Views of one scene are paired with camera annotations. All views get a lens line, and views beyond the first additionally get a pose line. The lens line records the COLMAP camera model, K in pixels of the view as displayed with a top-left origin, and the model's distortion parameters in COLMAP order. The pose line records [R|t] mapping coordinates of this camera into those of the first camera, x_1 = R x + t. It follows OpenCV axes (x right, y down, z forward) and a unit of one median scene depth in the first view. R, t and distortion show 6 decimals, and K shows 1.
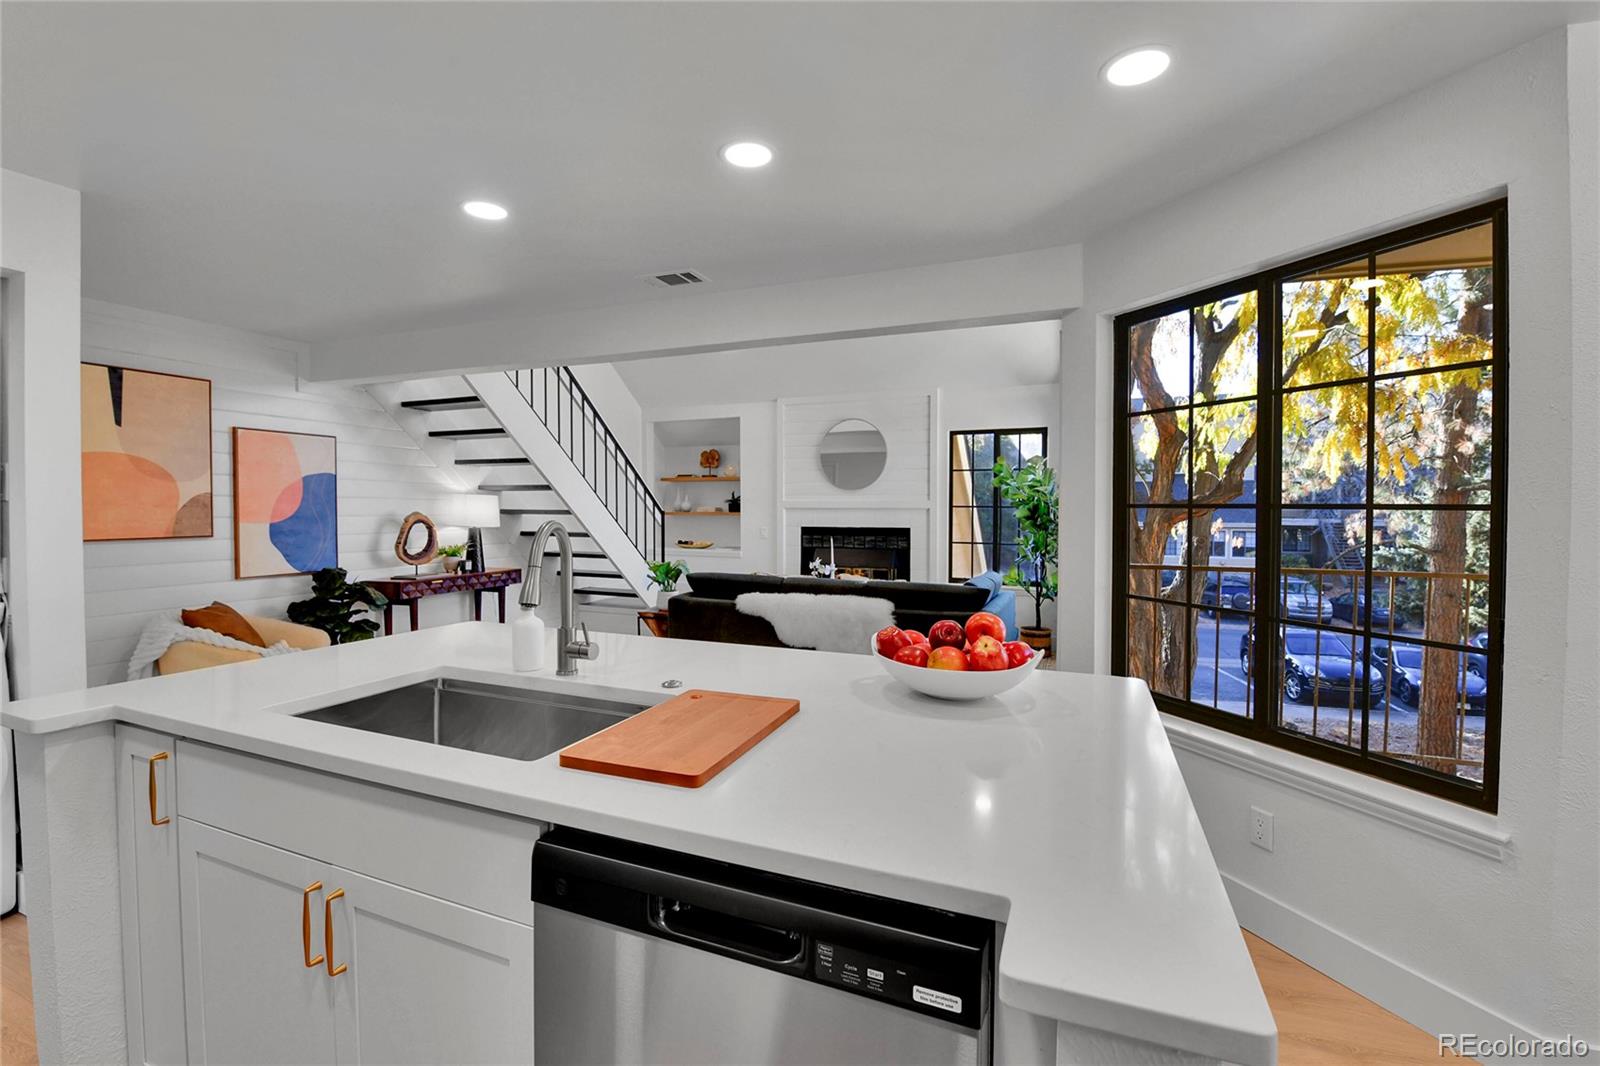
lens RADIAL K [[695.9, 0, 799.6], [0, 695.9, 527.7], [0, 0, 1]] dist [0.000096, -0.000484]
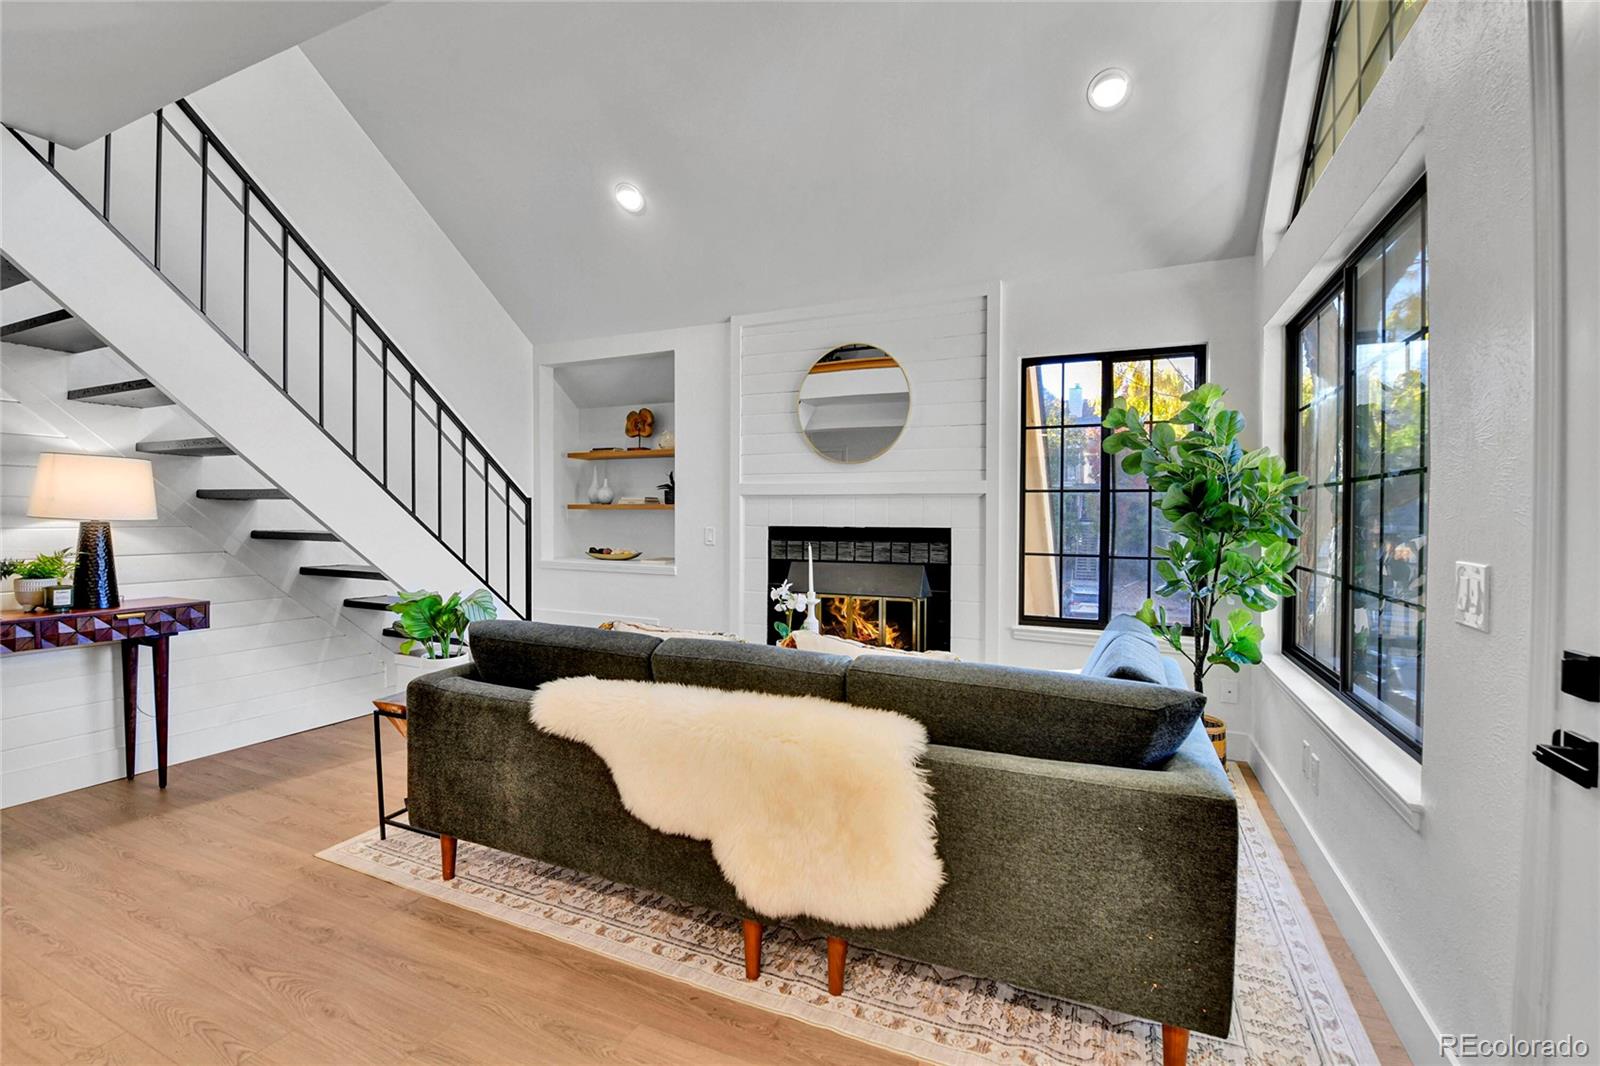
lens RADIAL K [[695.9, 0, 798.3], [0, 695.9, 526.0], [0, 0, 1]] dist [0.000096, -0.000484]
pose [[0.999236, 0.003399, -0.038932, 0.055918], [-0.003870, 0.999920, -0.012023, 0.006143], [0.038888, 0.012165, 0.999170, 0.426122]]
